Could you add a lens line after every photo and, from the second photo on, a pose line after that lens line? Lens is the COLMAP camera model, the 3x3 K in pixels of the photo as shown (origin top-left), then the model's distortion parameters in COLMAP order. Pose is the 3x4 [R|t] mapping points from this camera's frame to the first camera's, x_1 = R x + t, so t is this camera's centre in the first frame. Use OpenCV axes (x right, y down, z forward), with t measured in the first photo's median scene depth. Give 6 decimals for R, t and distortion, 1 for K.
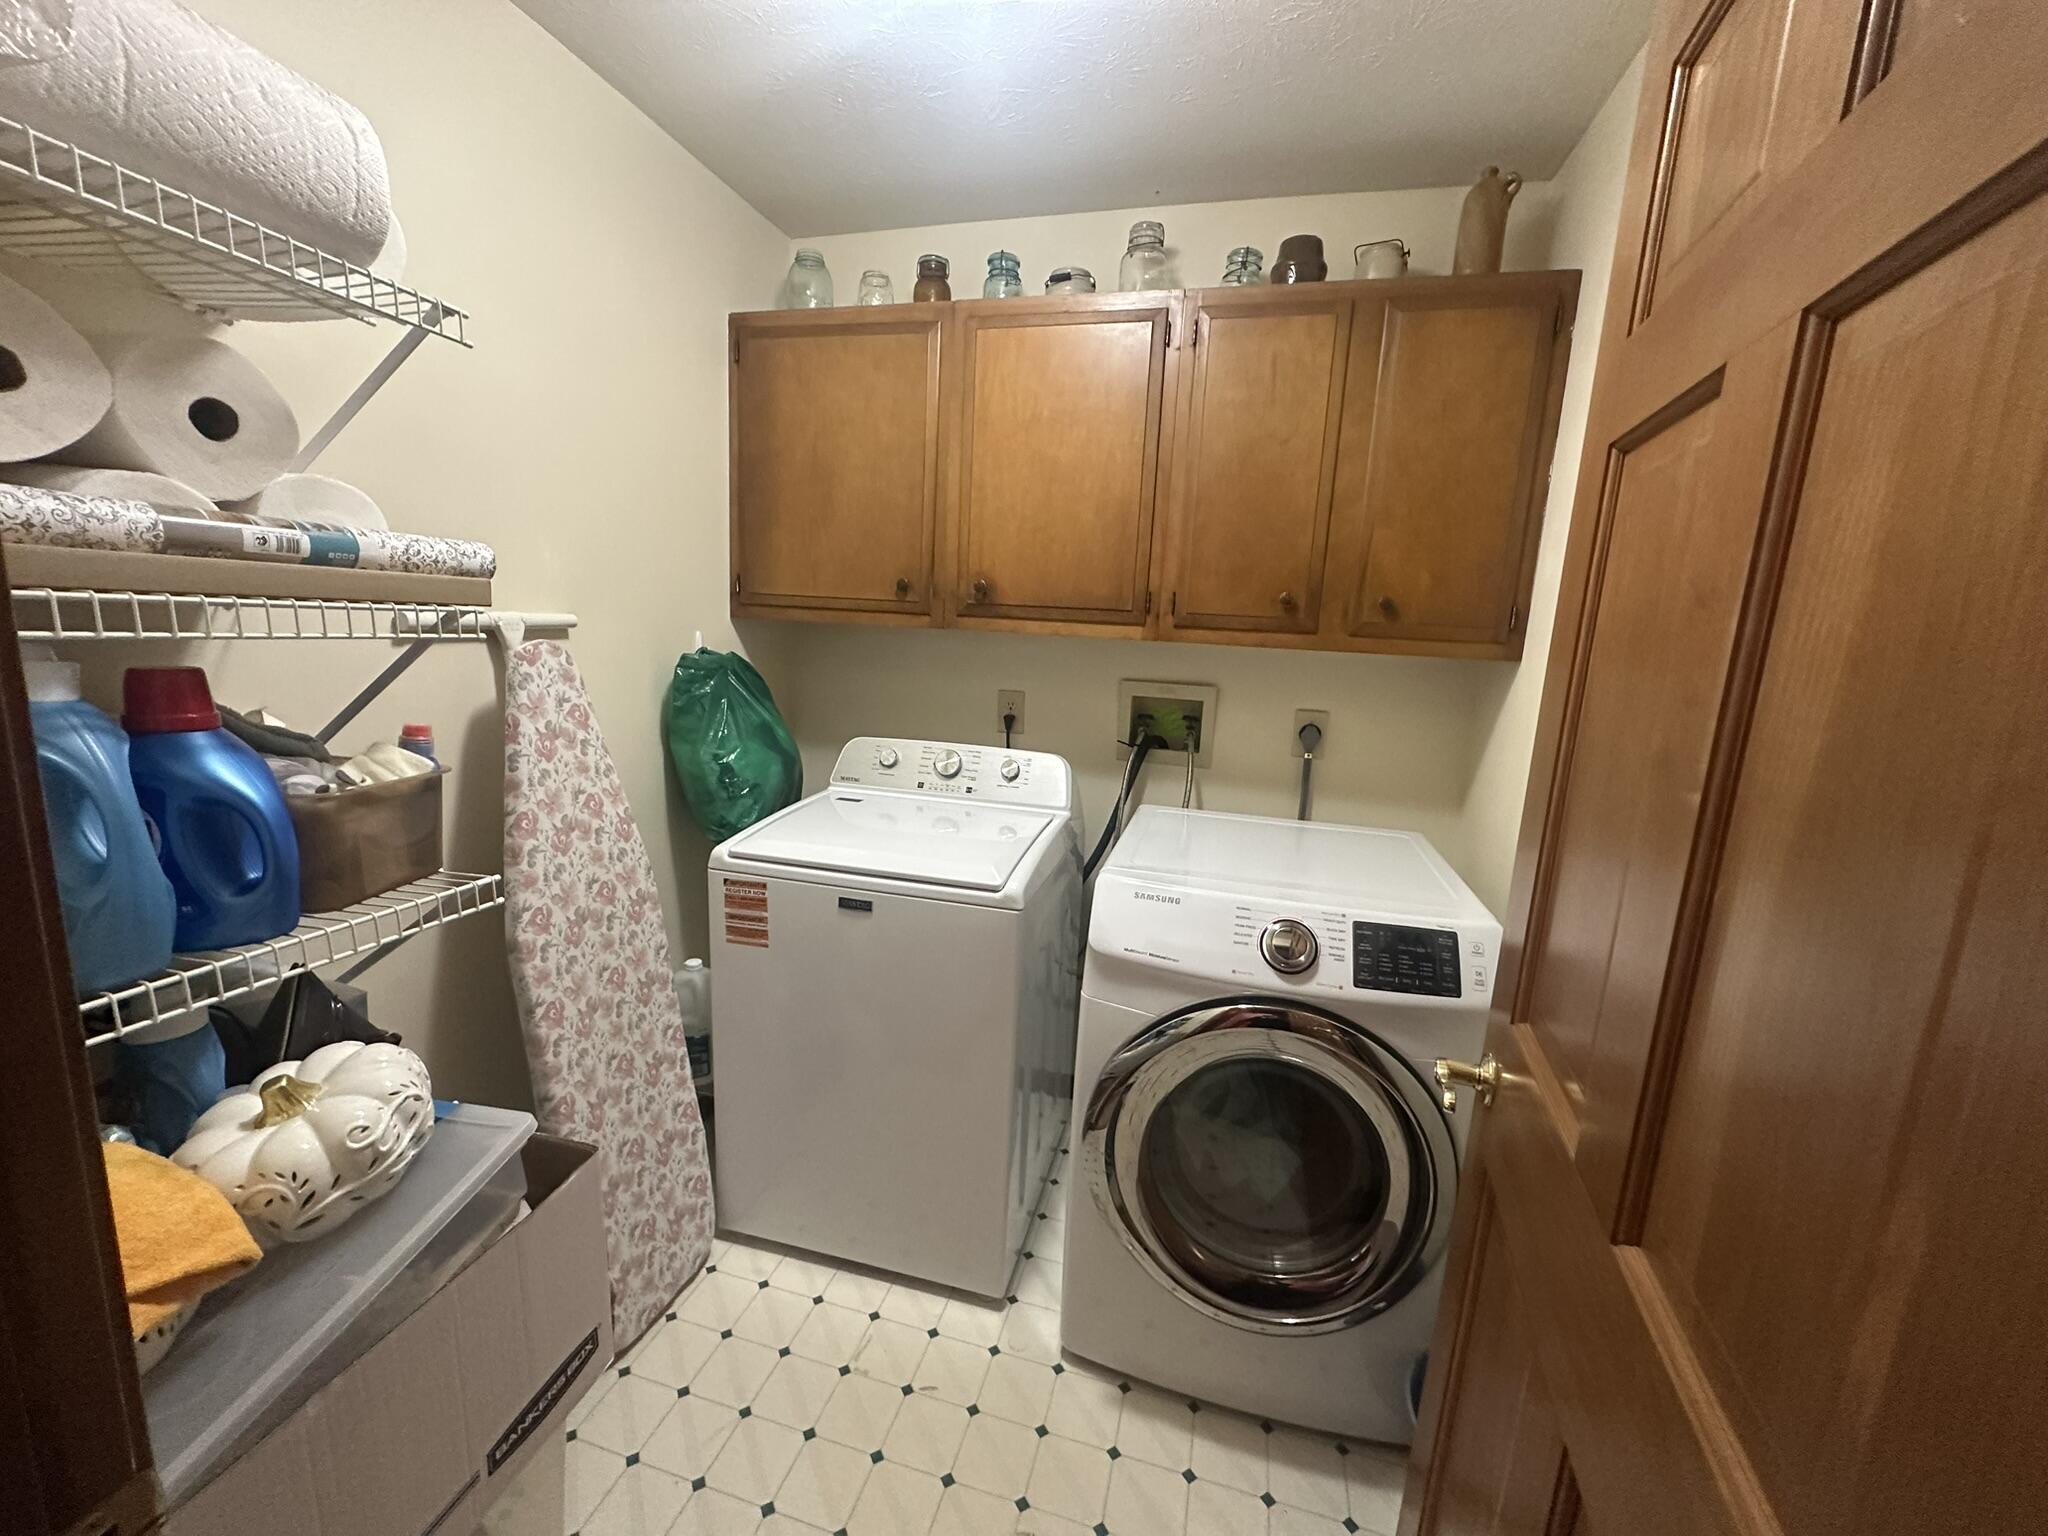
lens RADIAL K [[815.8, 0, 1022.4], [0, 815.8, 763.4], [0, 0, 1]] dist [-0.003639, 0.000413]
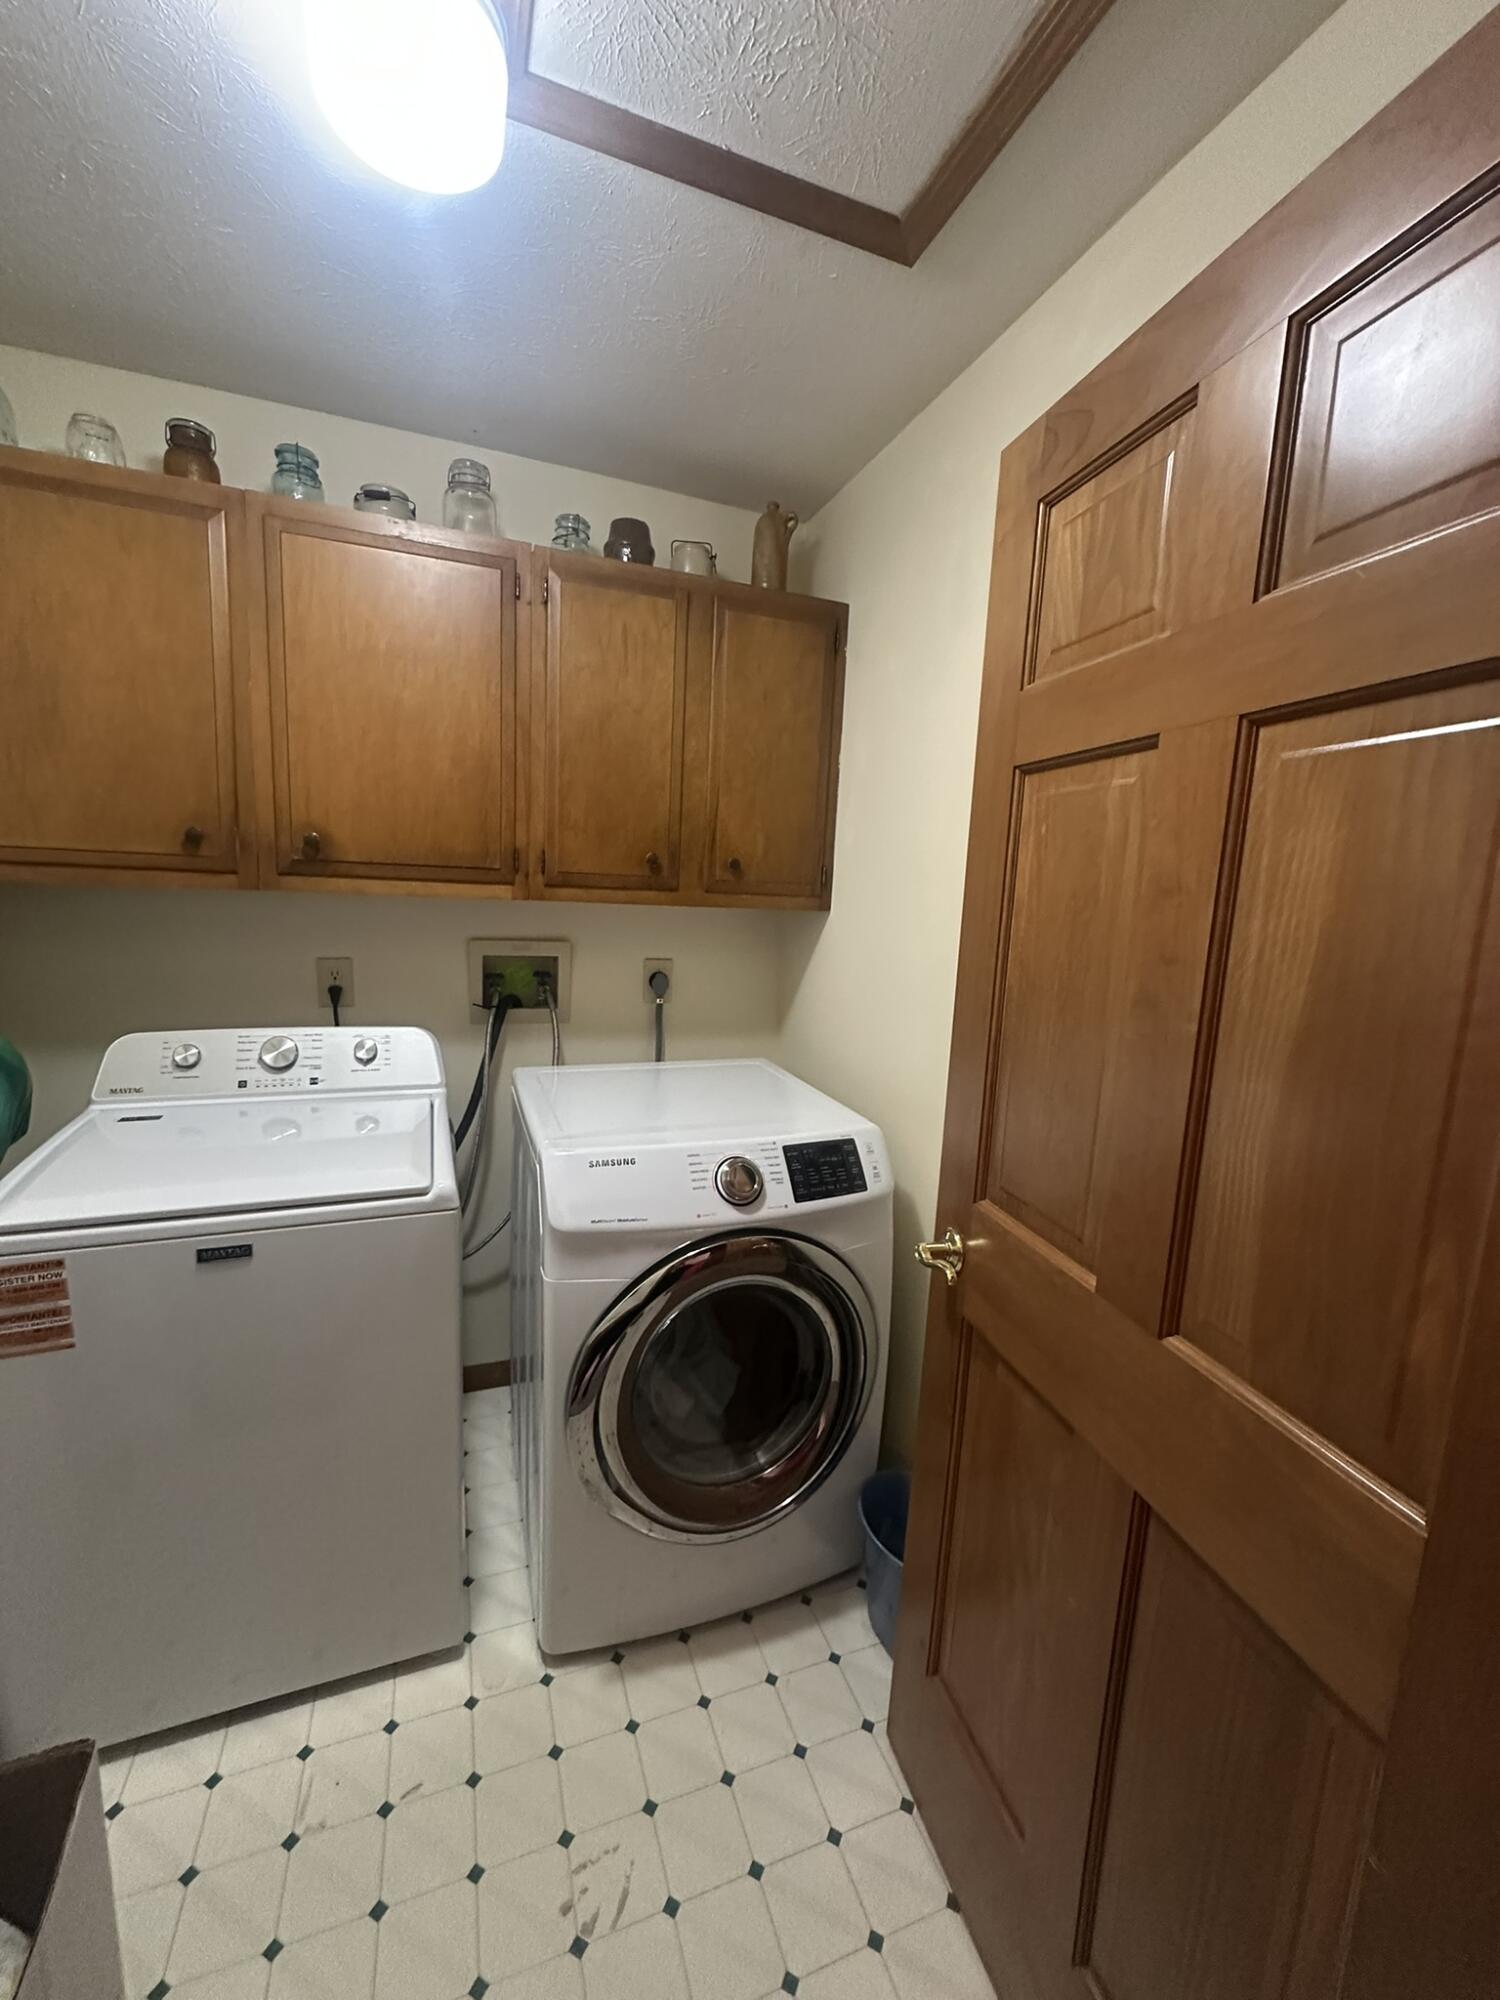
lens RADIAL K [[796.7, 0, 754.0], [0, 796.7, 998.7], [0, 0, 1]] dist [-0.003639, 0.000413]
pose [[0.809398, -0.095927, 0.579373, -0.192178], [0.096751, 0.994870, 0.029557, -0.037439], [-0.579236, 0.032131, 0.814527, 0.078597]]
